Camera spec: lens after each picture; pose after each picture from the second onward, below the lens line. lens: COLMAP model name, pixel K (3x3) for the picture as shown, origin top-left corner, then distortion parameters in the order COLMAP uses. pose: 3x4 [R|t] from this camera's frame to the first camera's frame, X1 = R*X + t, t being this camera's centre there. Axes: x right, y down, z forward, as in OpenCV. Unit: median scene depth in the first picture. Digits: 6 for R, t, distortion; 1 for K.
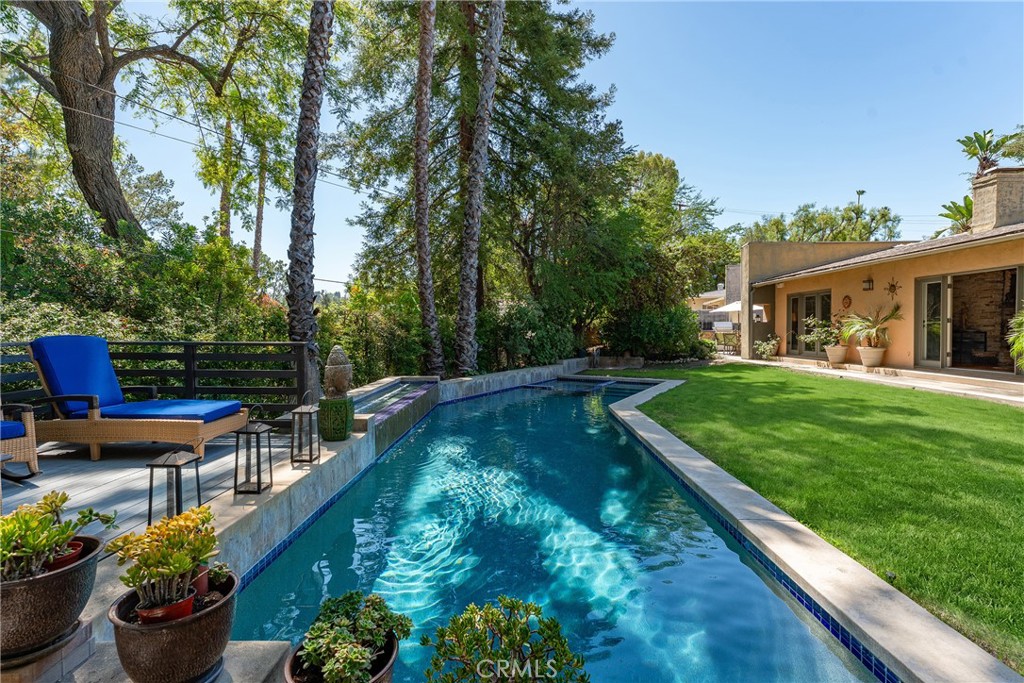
lens RADIAL K [[477.7, 0, 489.3], [0, 477.7, 340.0], [0, 0, 1]] dist [0.000558, -0.000207]
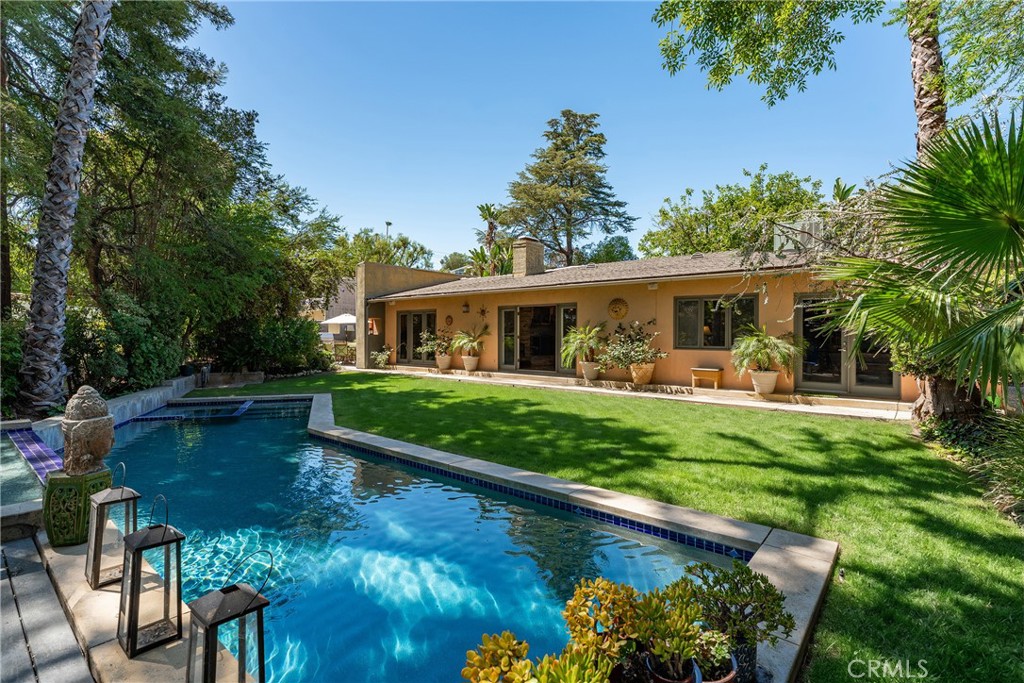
lens RADIAL K [[493.1, 0, 510.3], [0, 493.1, 325.1], [0, 0, 1]] dist [-0.003073, -0.000954]
pose [[0.618223, 0.023929, 0.785638, -0.144644], [0.011916, 0.999136, -0.039809, -0.010672], [-0.785912, 0.033972, 0.617404, 0.050390]]
